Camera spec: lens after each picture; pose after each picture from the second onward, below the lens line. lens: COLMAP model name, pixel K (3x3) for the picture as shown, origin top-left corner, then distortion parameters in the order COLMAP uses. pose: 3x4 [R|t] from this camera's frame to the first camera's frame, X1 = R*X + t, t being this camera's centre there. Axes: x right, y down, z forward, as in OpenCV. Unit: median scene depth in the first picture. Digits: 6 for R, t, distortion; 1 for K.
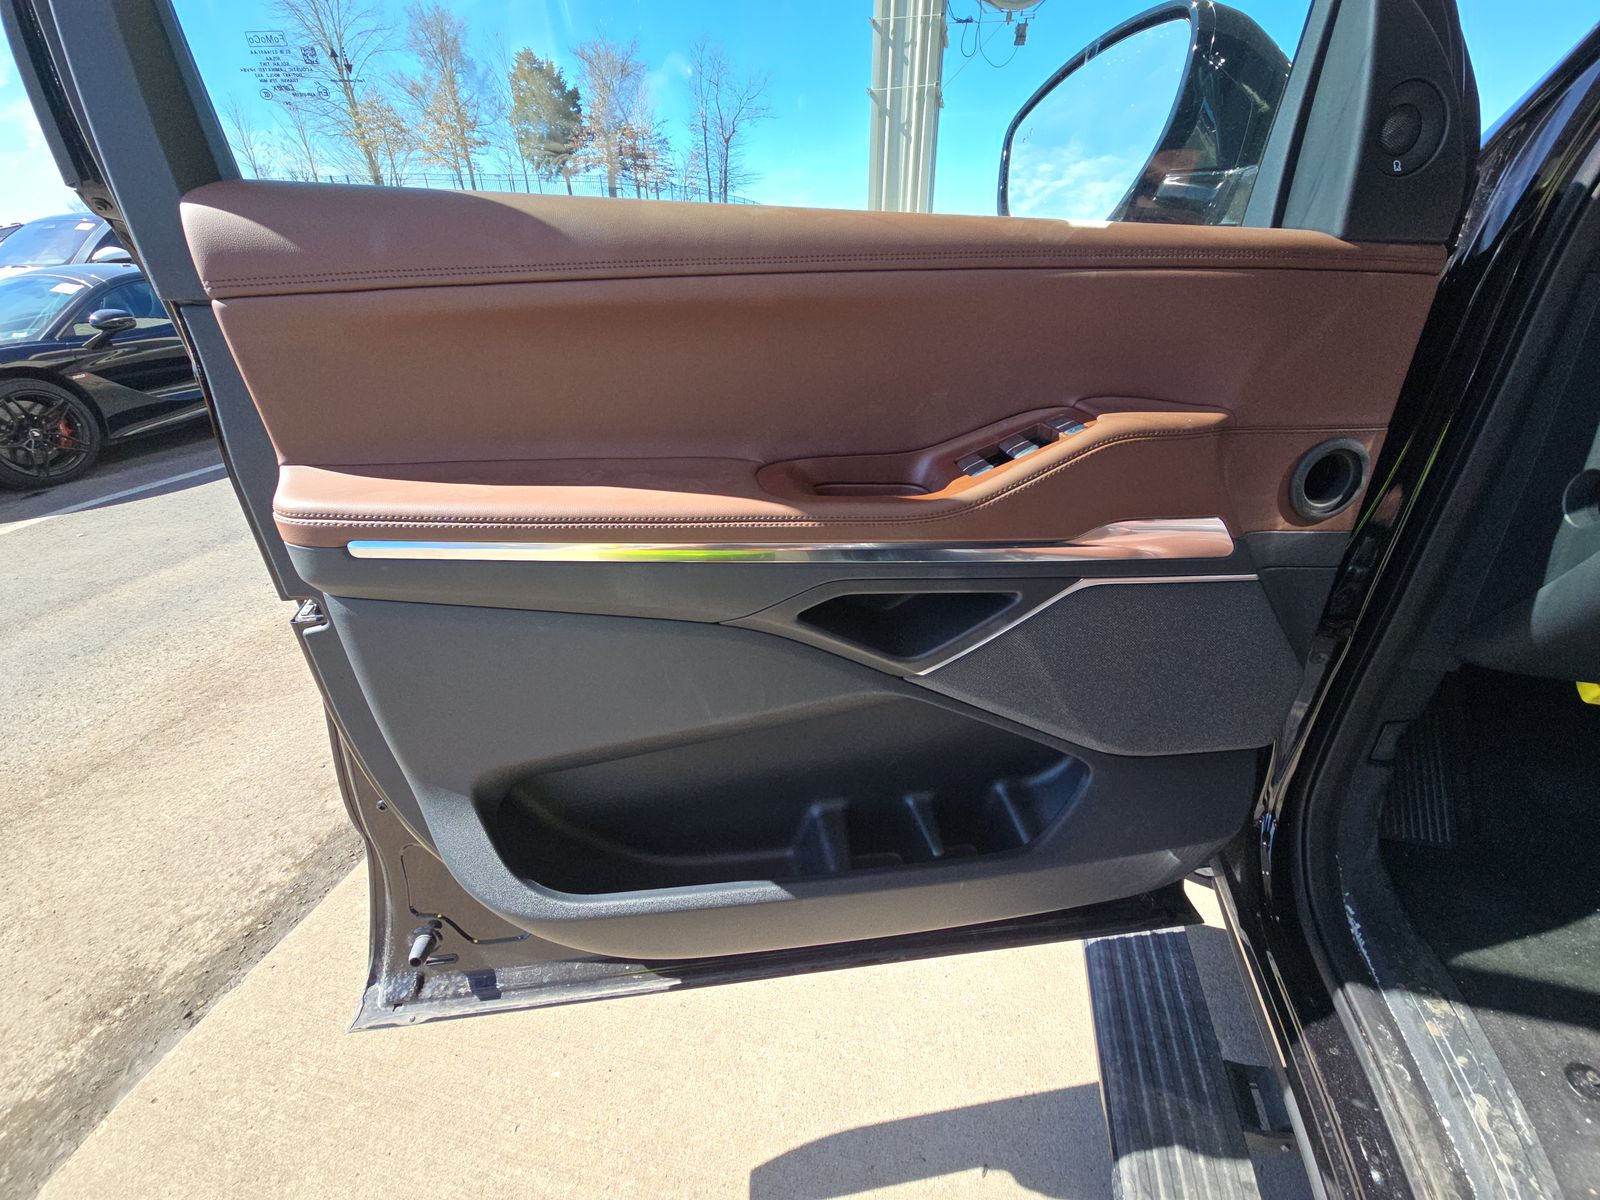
lens RADIAL K [[646.9, 0, 800.0], [0, 646.9, 600.0], [0, 0, 1]] dist [-0.000602, -0.000164]
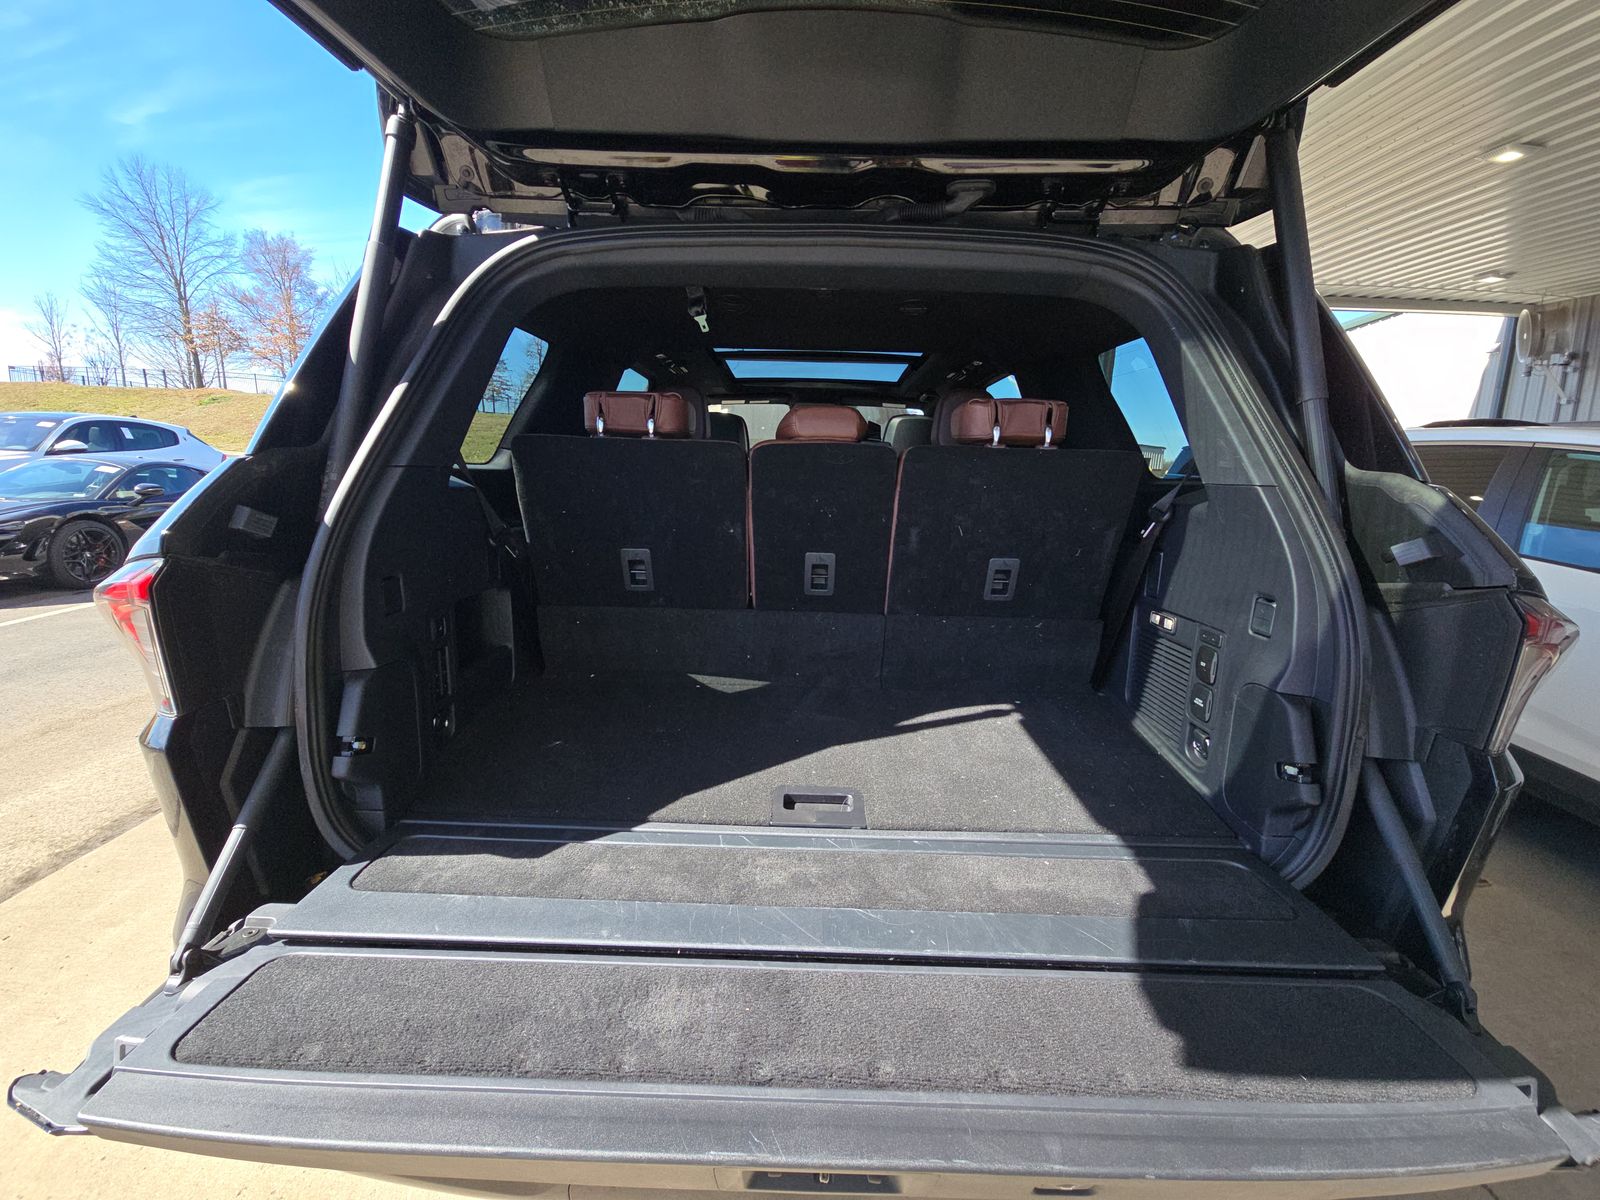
lens RADIAL K [[646.9, 0, 800.0], [0, 646.9, 600.0], [0, 0, 1]] dist [-0.000602, -0.000164]
pose [[0.968548, -0.011459, 0.248564, 0.008272], [0.079561, 0.960761, -0.265723, 0.043942], [-0.235766, 0.277142, 0.931454, -0.090586]]
